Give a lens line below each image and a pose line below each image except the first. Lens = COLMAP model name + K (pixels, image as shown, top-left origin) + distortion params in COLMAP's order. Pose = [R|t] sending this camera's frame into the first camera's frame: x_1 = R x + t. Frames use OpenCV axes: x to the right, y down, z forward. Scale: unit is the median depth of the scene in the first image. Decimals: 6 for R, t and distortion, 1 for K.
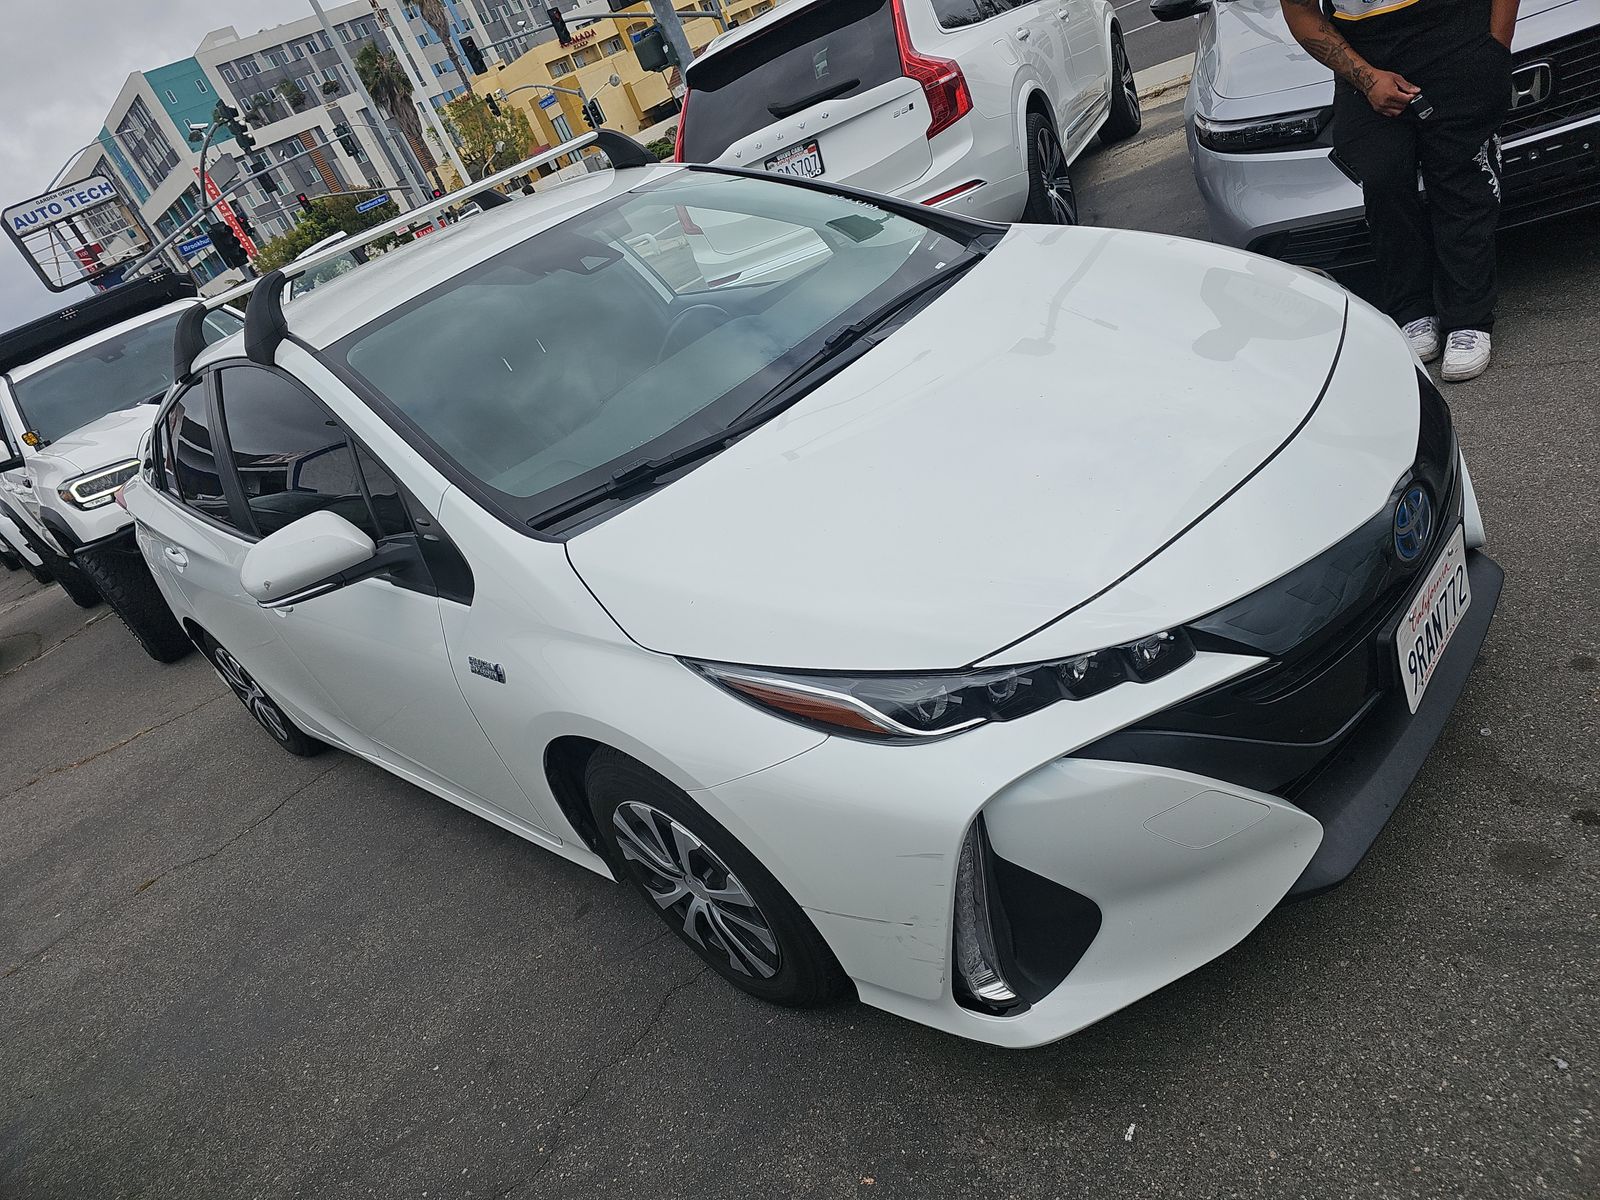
lens RADIAL K [[1056.1, 0, 866.2], [0, 1056.1, 533.0], [0, 0, 1]] dist [0.030781, -0.000364]
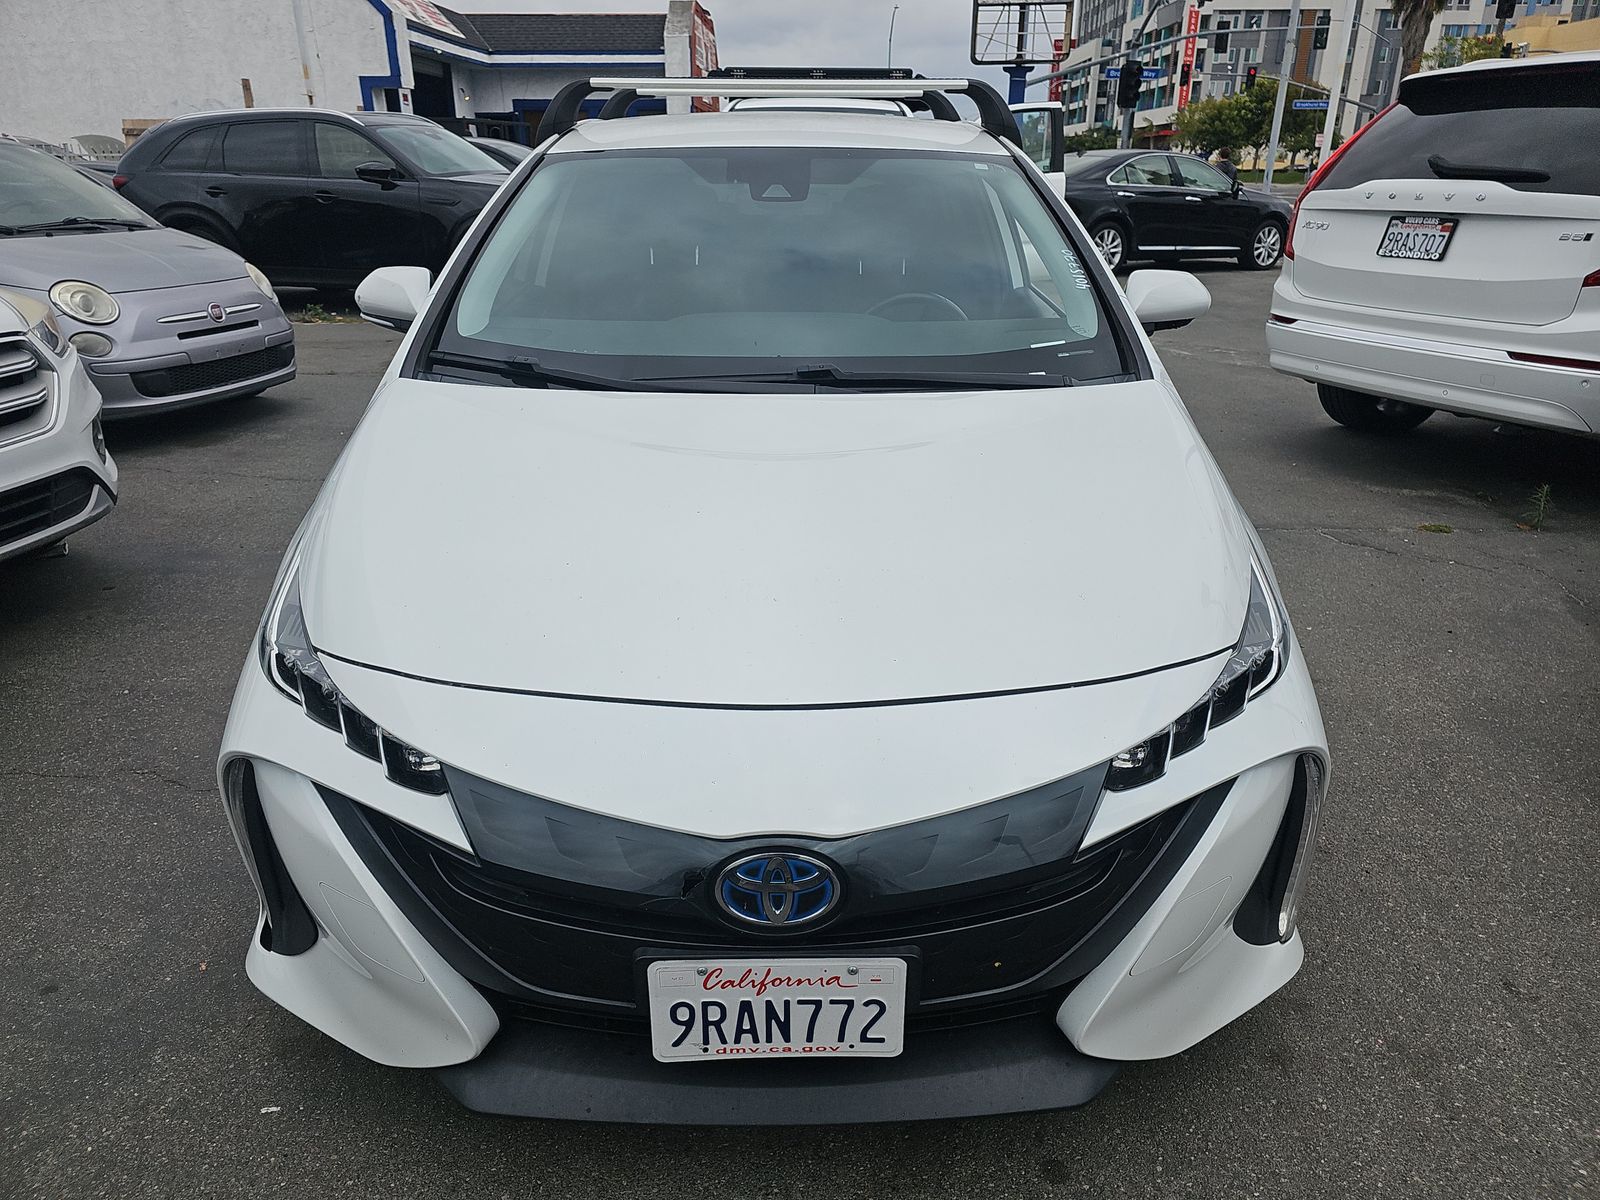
lens RADIAL K [[1115.3, 0, 819.8], [0, 1115.3, 600.4], [0, 0, 1]] dist [0.031201, -0.039882]
pose [[0.649426, 0.606243, -0.459036, 0.616432], [-0.554249, 0.790669, 0.260096, -0.322858], [0.520627, 0.085507, 0.849491, 0.236555]]
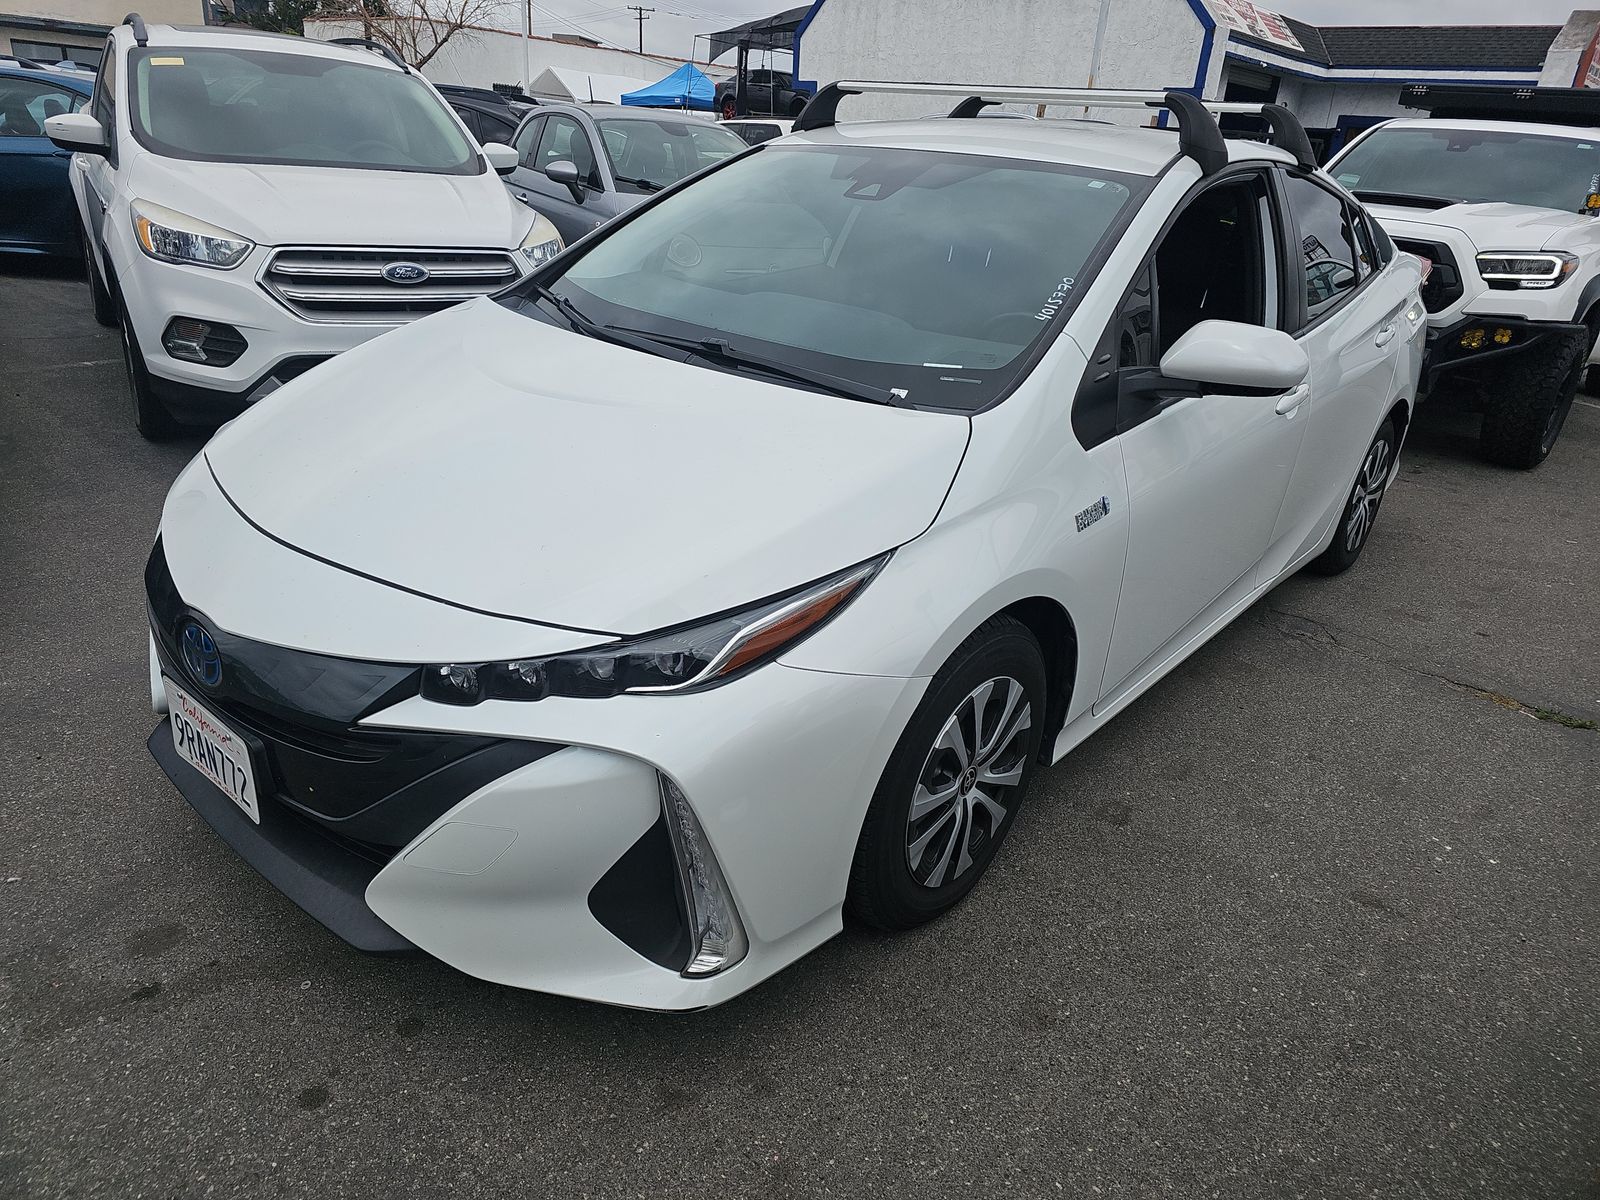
lens RADIAL K [[1115.3, 0, 819.8], [0, 1115.3, 600.4], [0, 0, 1]] dist [0.031201, -0.039882]
pose [[-0.005797, 0.715479, -0.698611, 1.008623], [-0.484615, 0.609091, 0.627819, -0.853957], [0.874708, 0.342197, 0.343201, 0.922737]]
